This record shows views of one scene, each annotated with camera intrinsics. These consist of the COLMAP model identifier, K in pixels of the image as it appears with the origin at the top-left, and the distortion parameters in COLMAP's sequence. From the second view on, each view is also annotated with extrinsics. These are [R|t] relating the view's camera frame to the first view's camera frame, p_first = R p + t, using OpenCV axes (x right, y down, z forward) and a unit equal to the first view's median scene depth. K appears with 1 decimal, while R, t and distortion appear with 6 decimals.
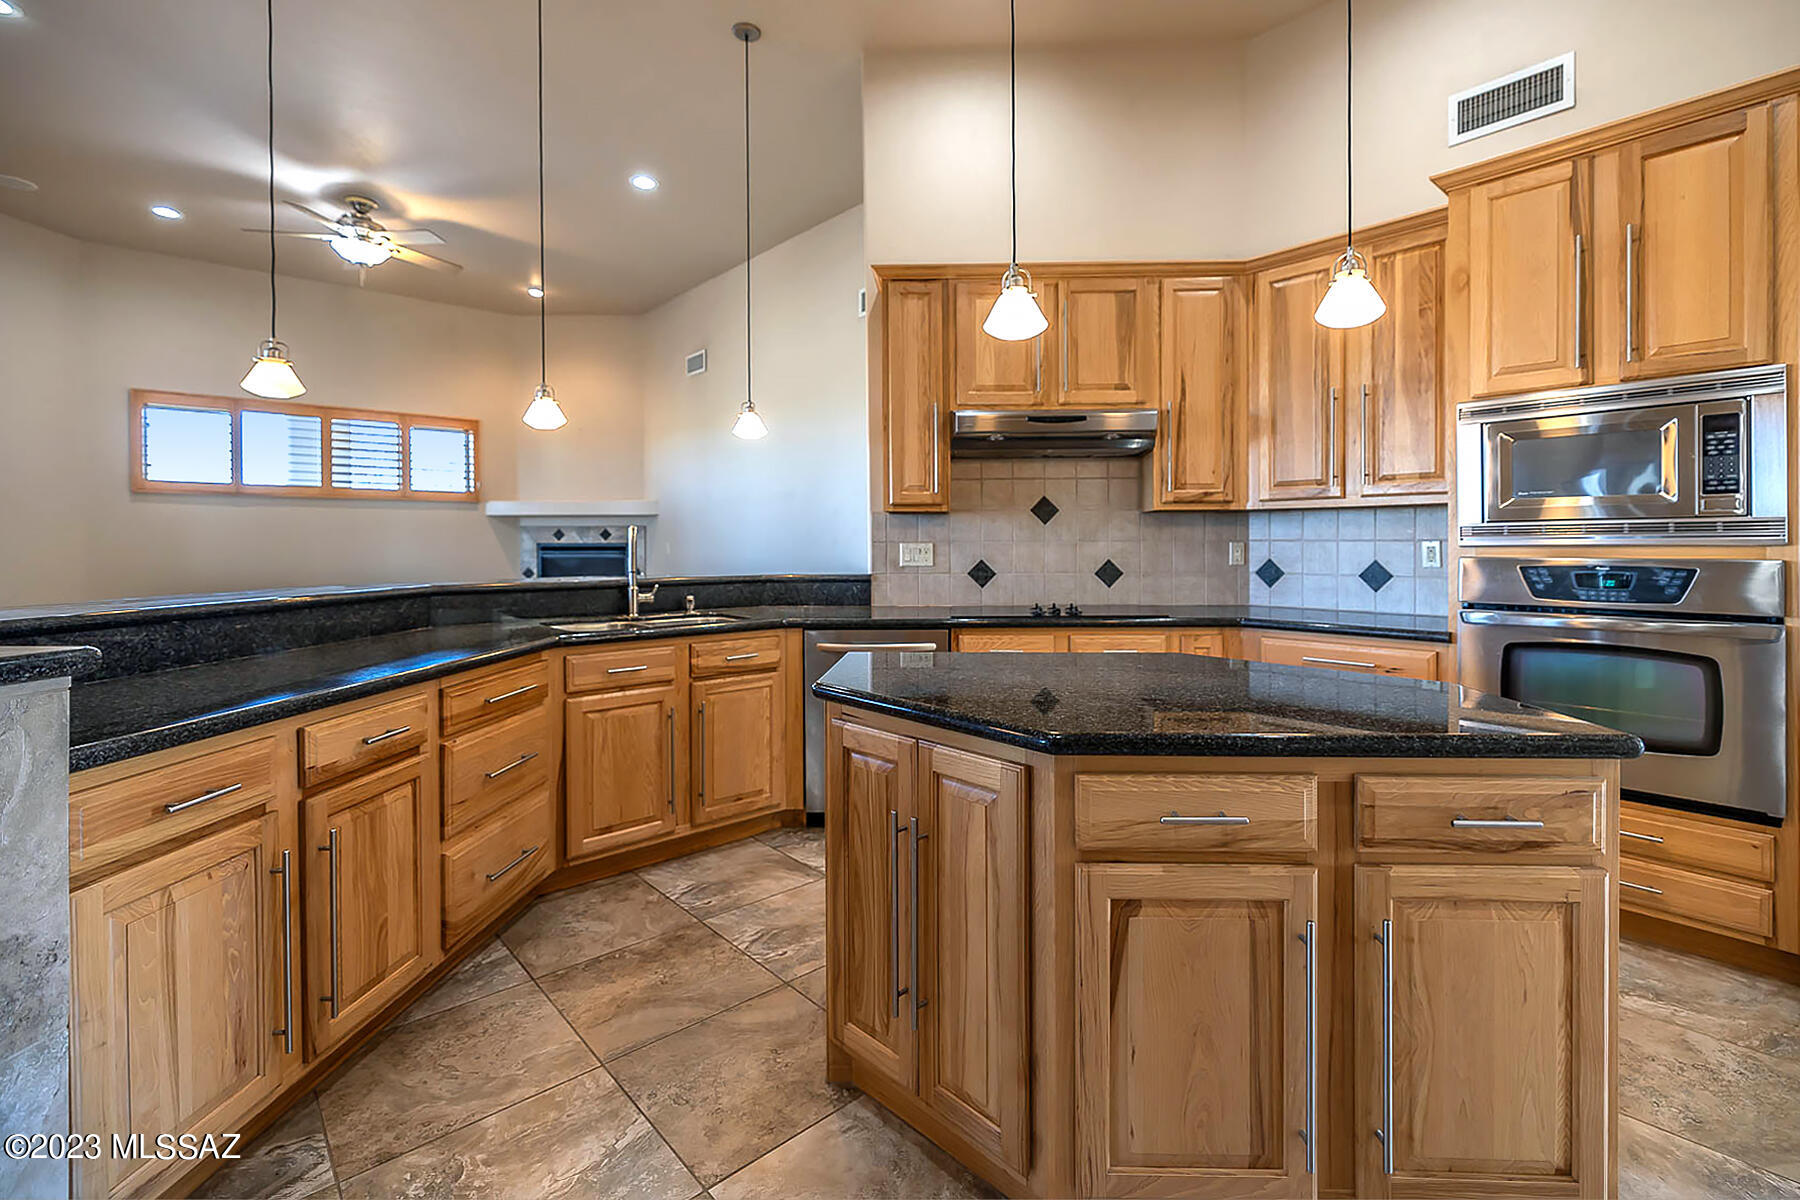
lens RADIAL K [[808.2, 0, 919.0], [0, 808.2, 550.0], [0, 0, 1]] dist [0.004933, -0.000746]
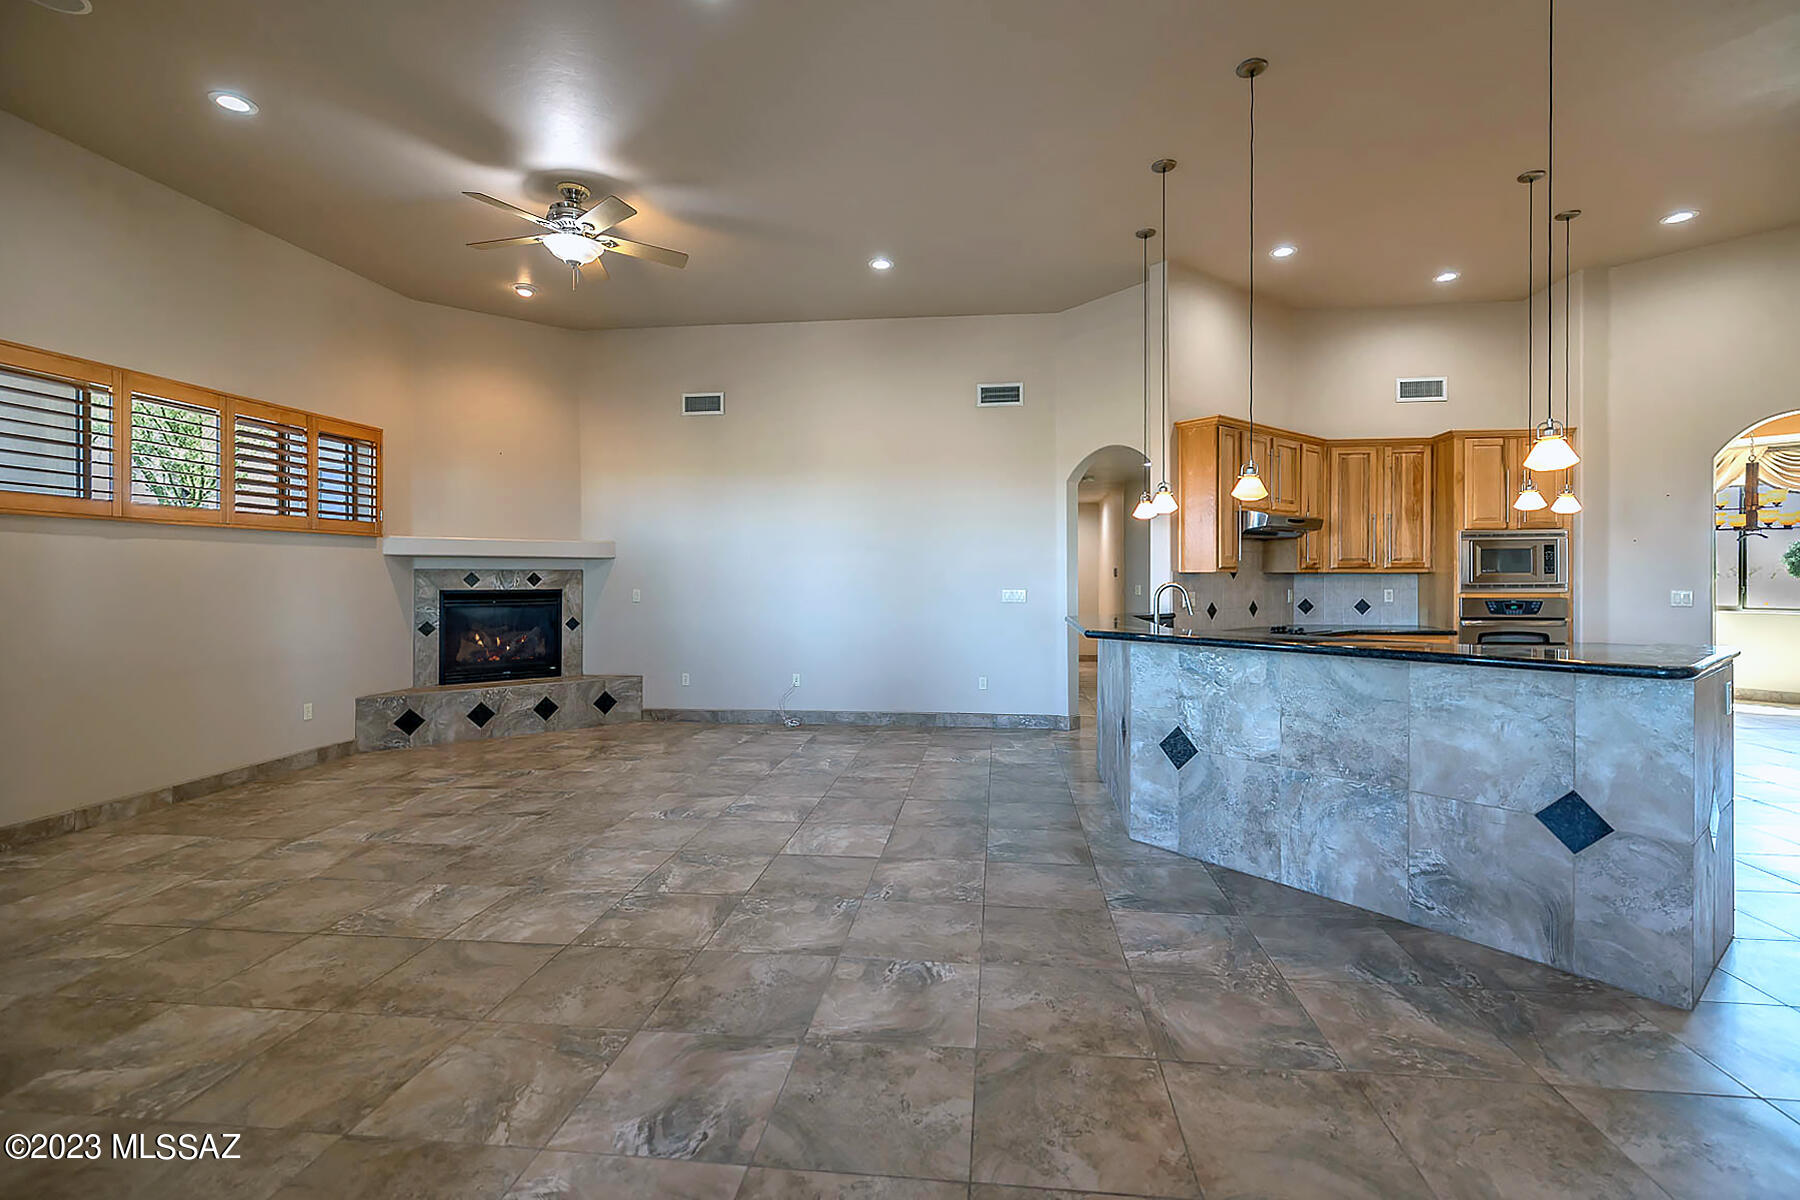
lens RADIAL K [[808.2, 0, 911.8], [0, 808.2, 591.0], [0, 0, 1]] dist [0.004933, -0.000746]
pose [[0.754924, -0.011429, 0.655713, -1.443816], [0.005351, 0.999922, 0.011268, -0.031517], [-0.655790, -0.004998, 0.754927, 0.201173]]
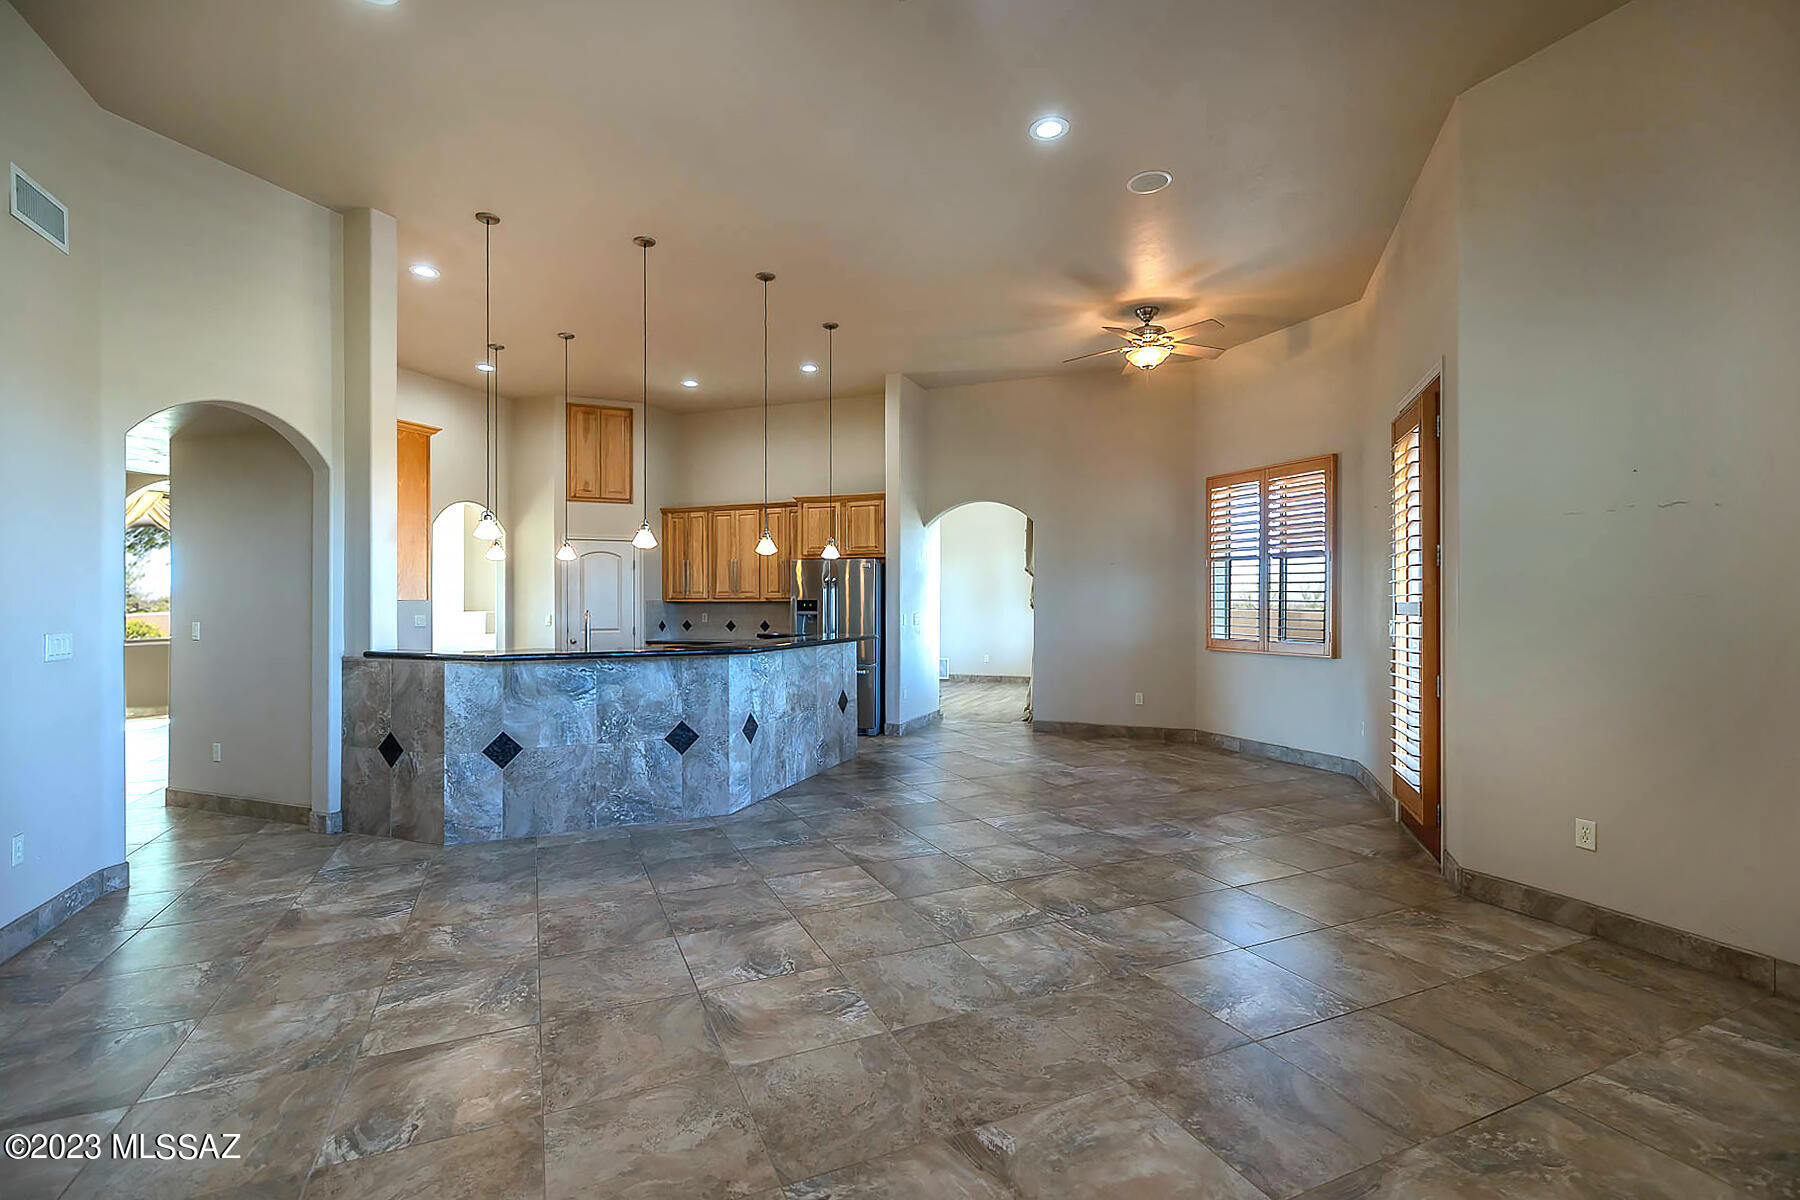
lens RADIAL K [[808.2, 0, 894.1], [0, 808.2, 584.3], [0, 0, 1]] dist [0.004933, -0.000746]
pose [[-0.951074, 0.012068, 0.308726, -1.196222], [0.007267, 0.999834, -0.016697, -0.044468], [-0.308876, -0.013637, -0.951004, 2.018185]]
